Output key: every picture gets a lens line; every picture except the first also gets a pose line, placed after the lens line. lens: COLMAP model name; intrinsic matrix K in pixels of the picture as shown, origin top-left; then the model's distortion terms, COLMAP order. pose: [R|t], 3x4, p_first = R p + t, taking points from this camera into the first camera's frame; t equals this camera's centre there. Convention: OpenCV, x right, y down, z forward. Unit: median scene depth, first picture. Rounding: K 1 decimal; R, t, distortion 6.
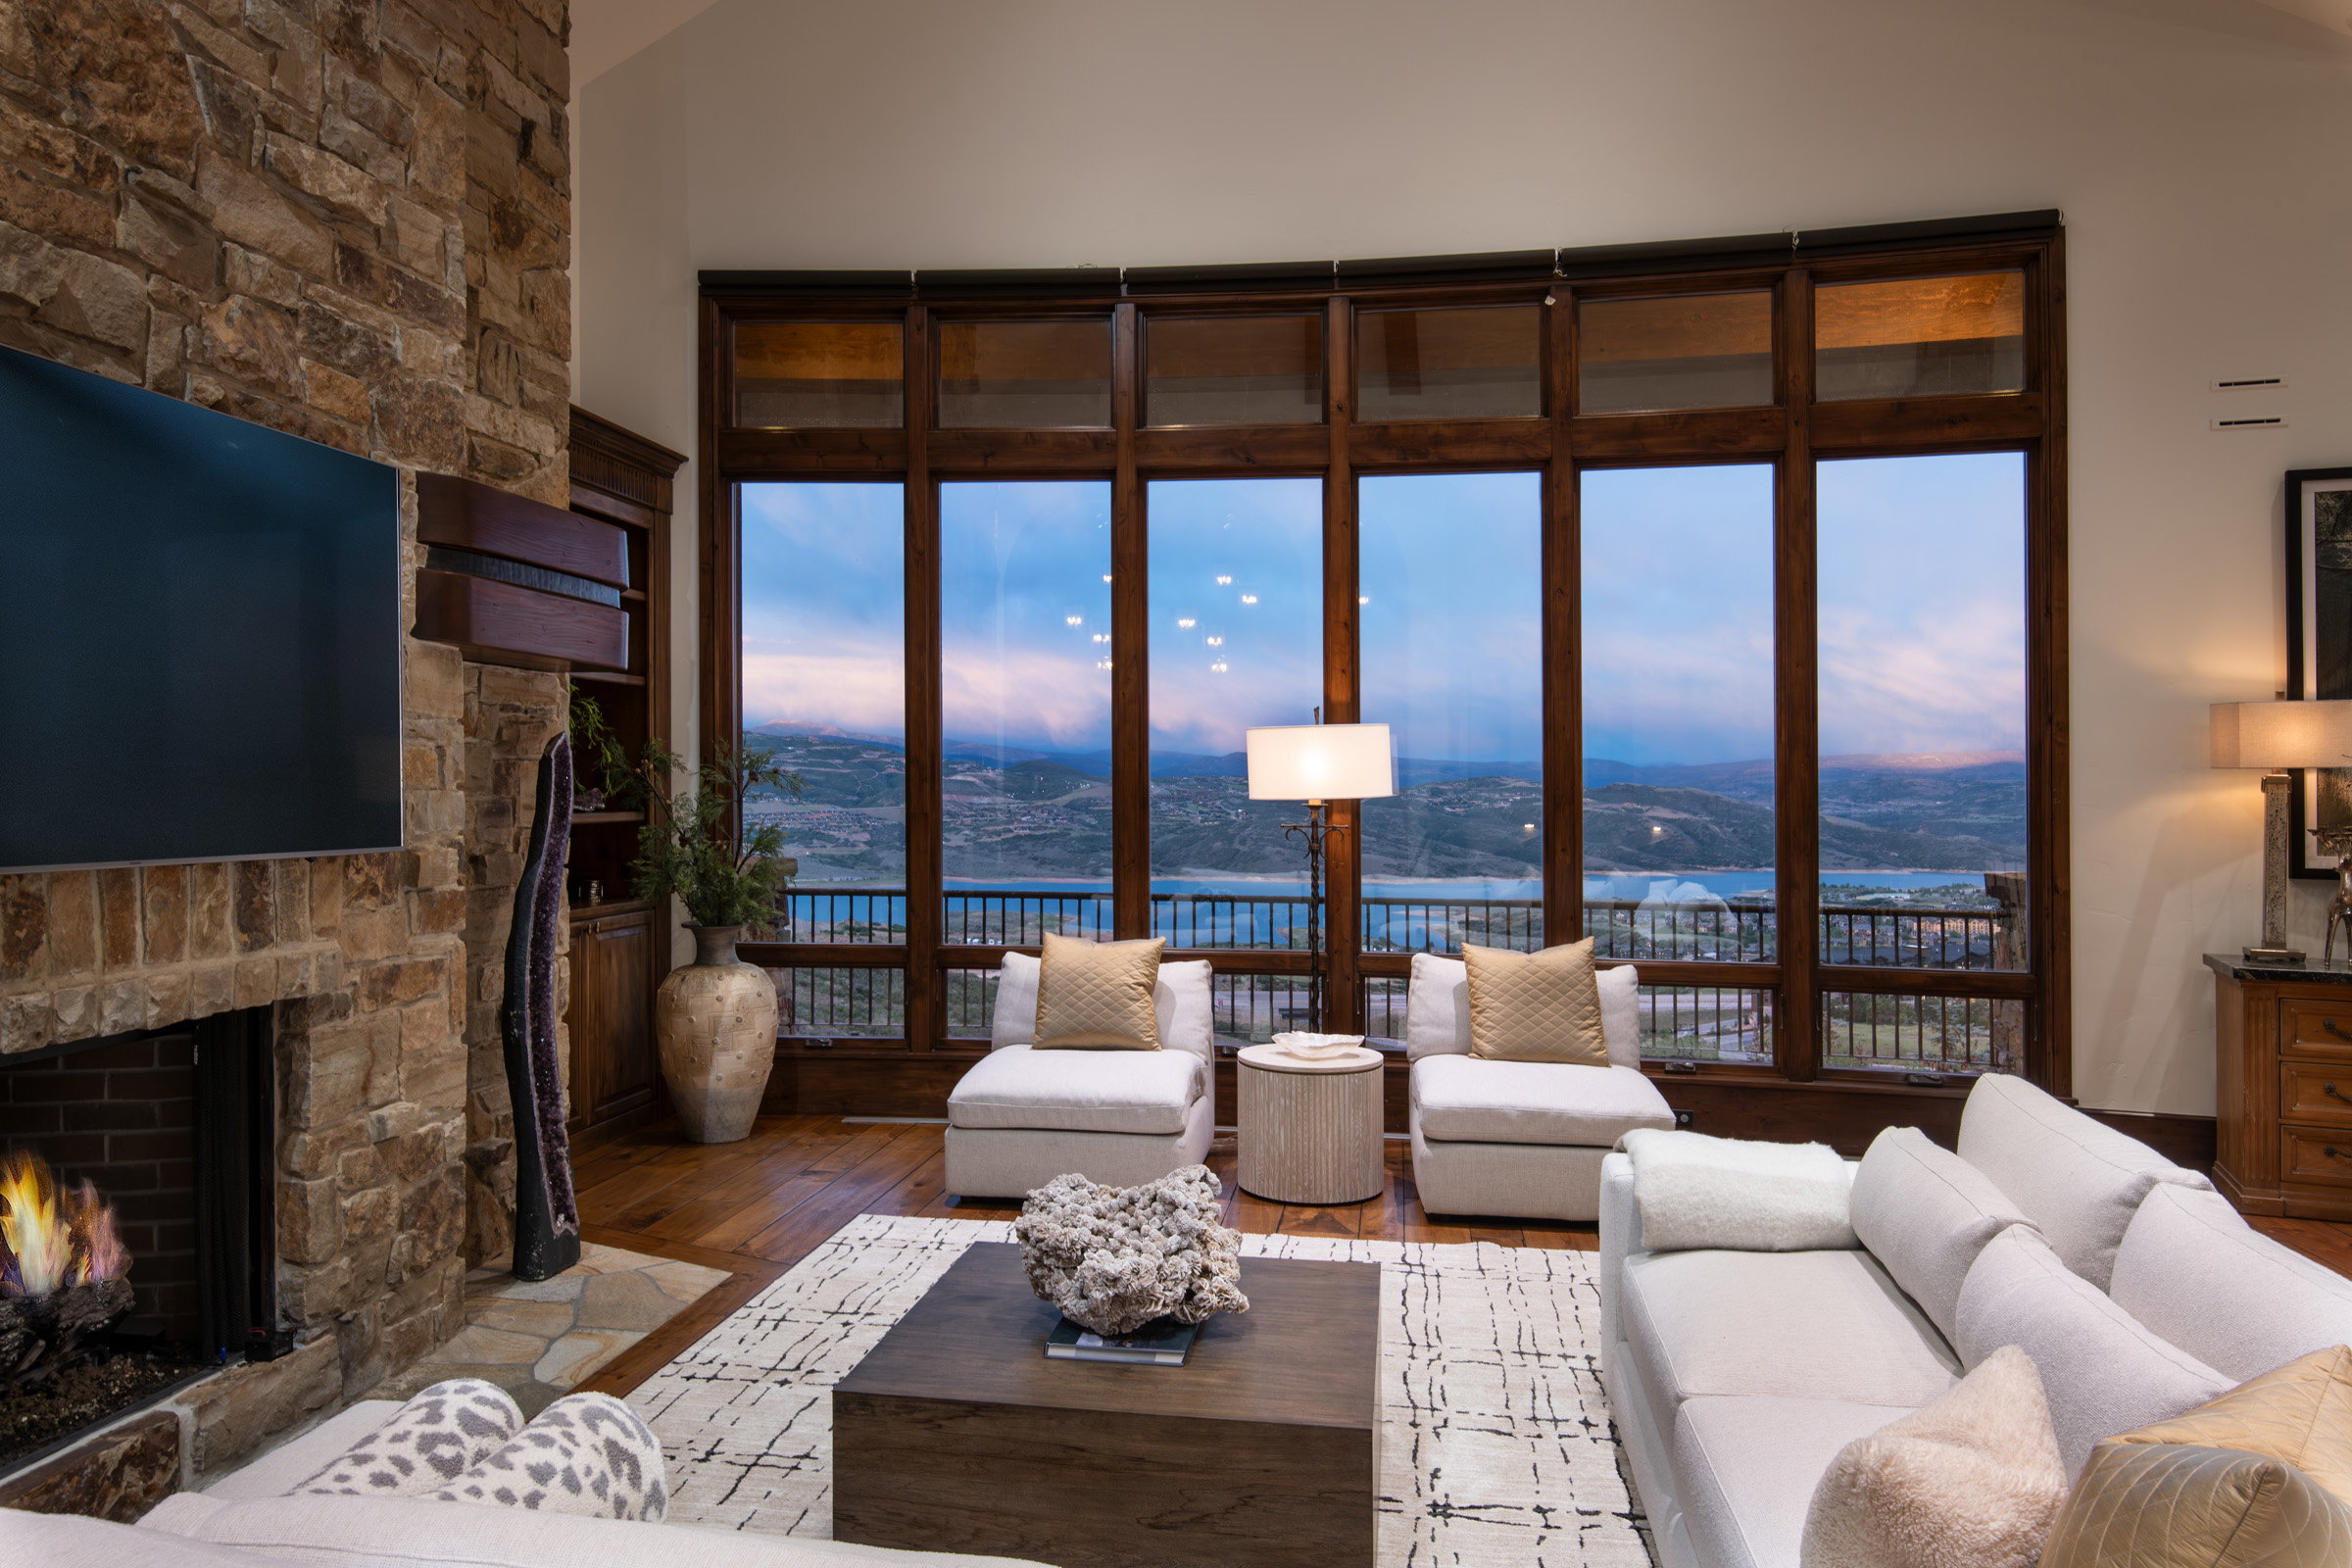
lens RADIAL K [[1579.0, 0, 1125.4], [0, 1579.0, 772.3], [0, 0, 1]] dist [-0.002425, 0.002105]
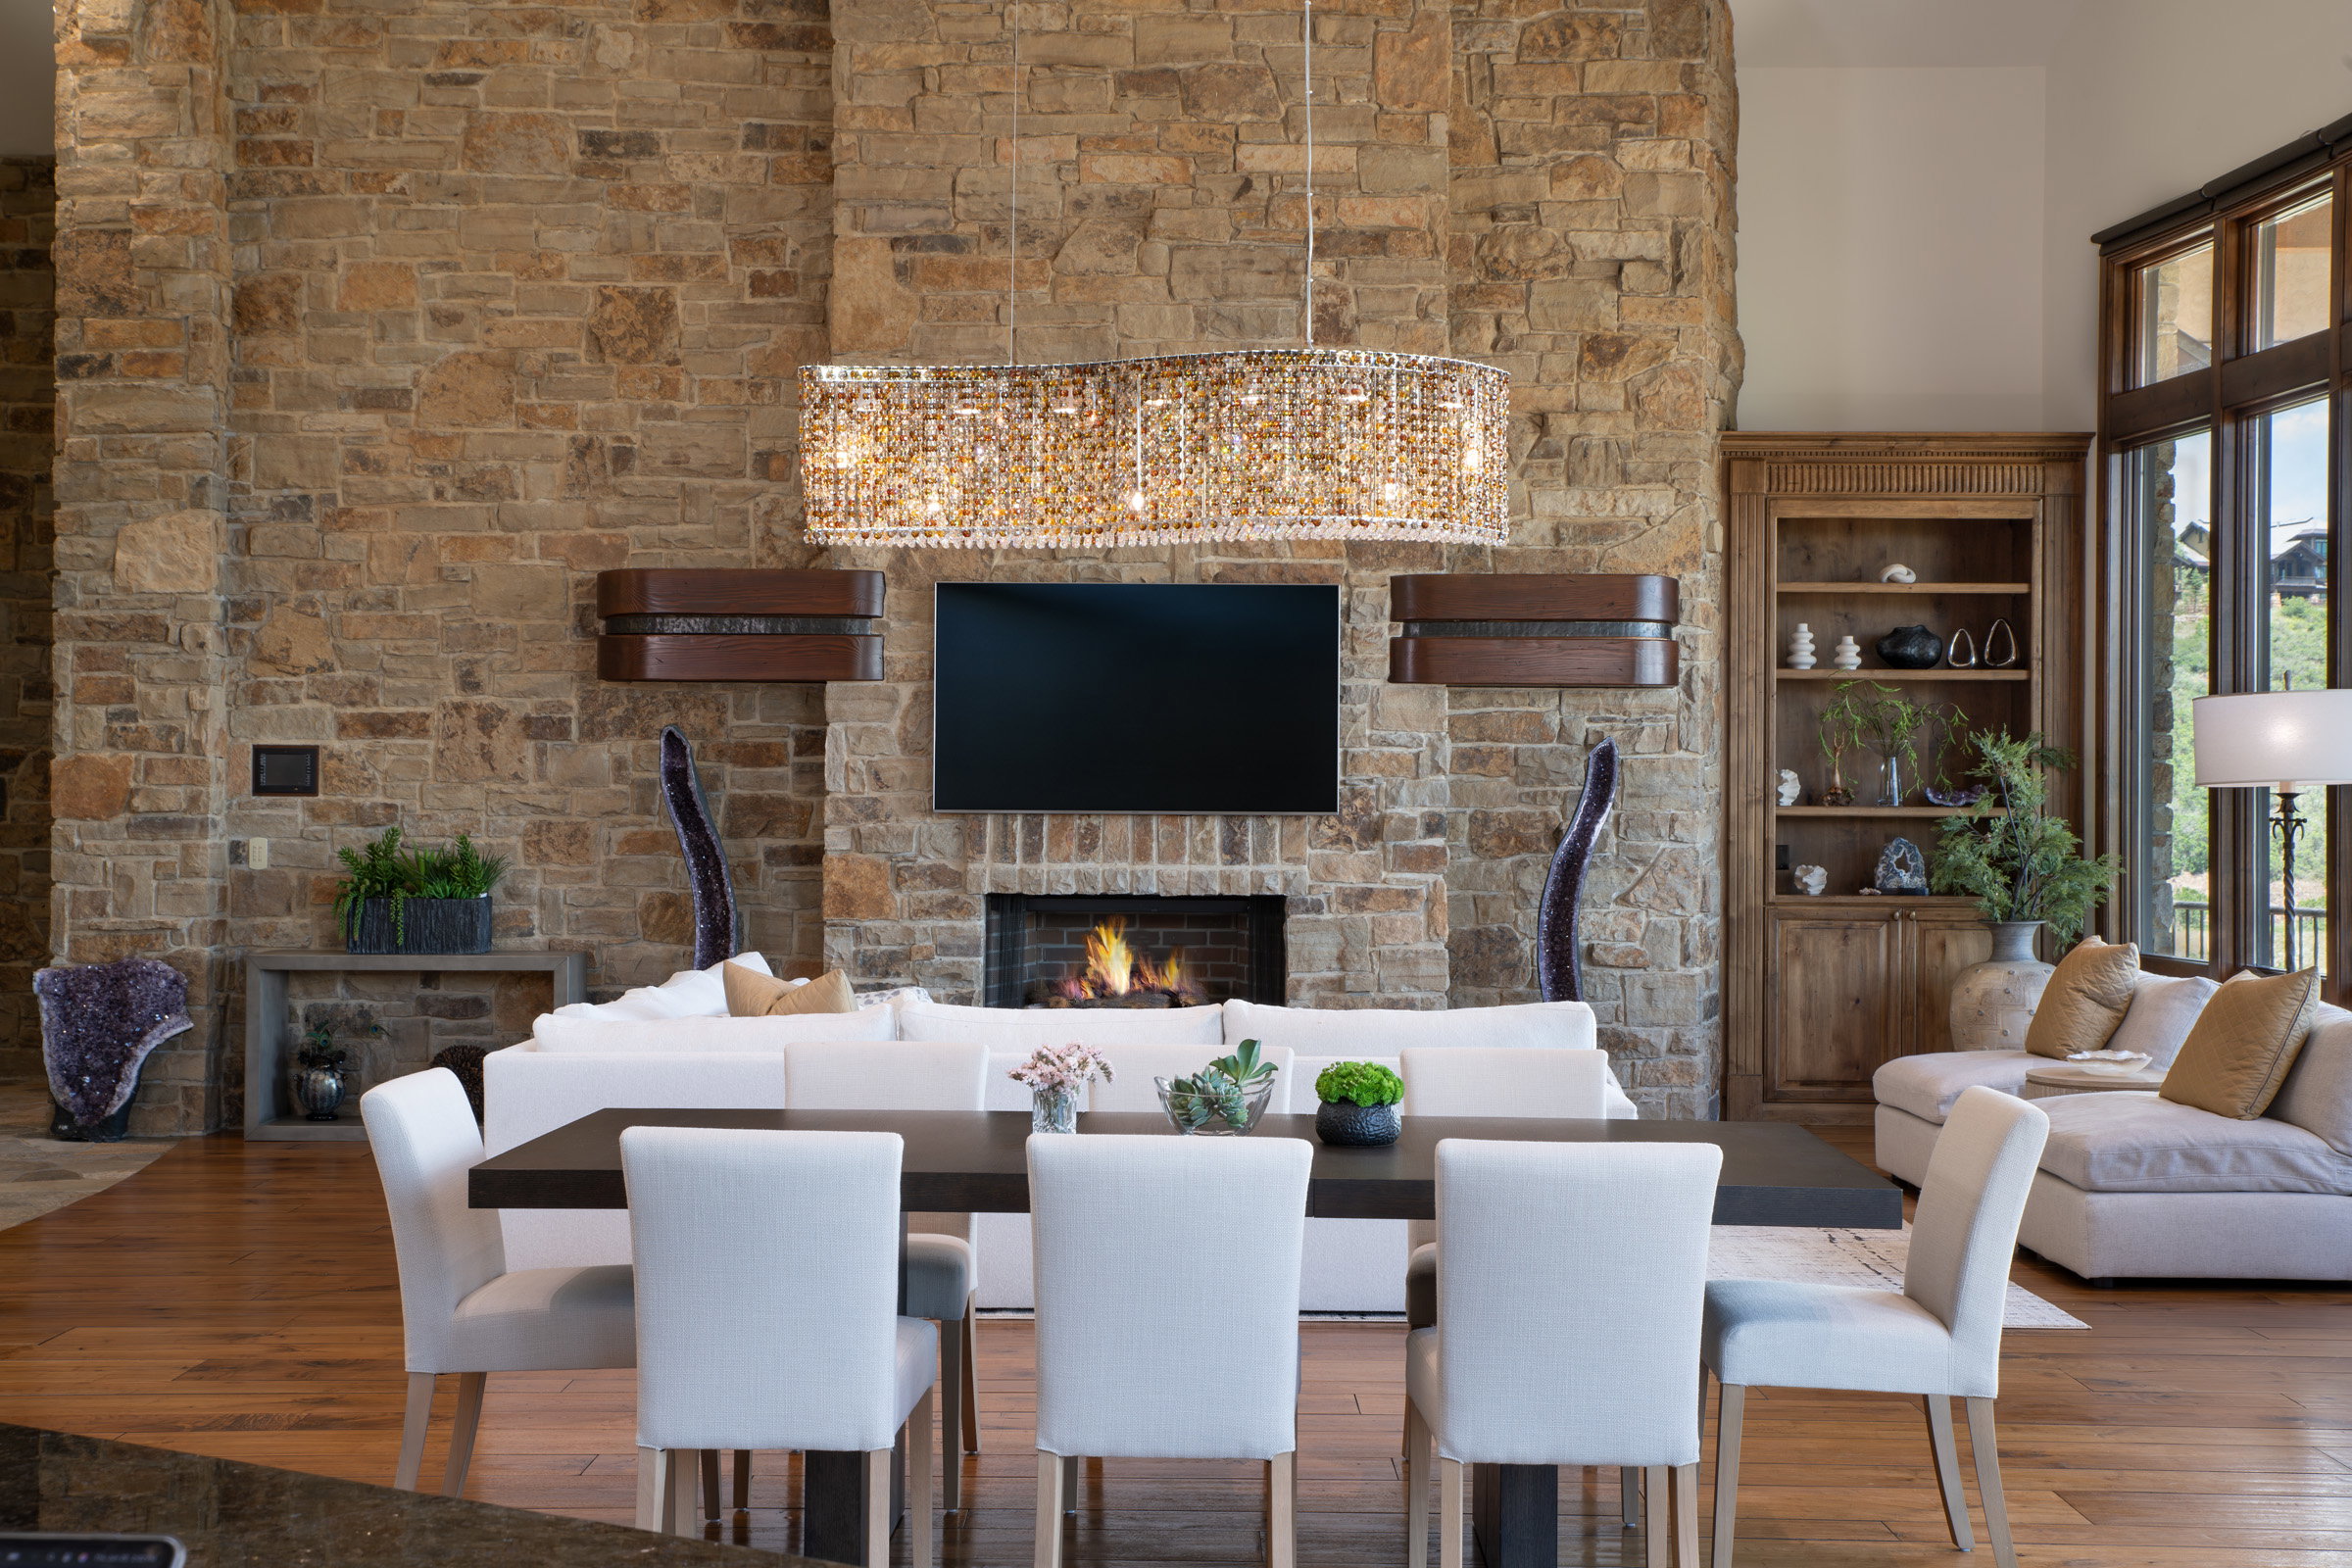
lens RADIAL K [[2965.0, 0, 1175.9], [0, 2965.0, 777.6], [0, 0, 1]] dist [0.080814, 0.000000]
pose [[0.157692, -0.018797, -0.987309, 1.599519], [0.005452, 0.999820, -0.018164, 0.040469], [0.987473, -0.002519, 0.157766, 0.209290]]
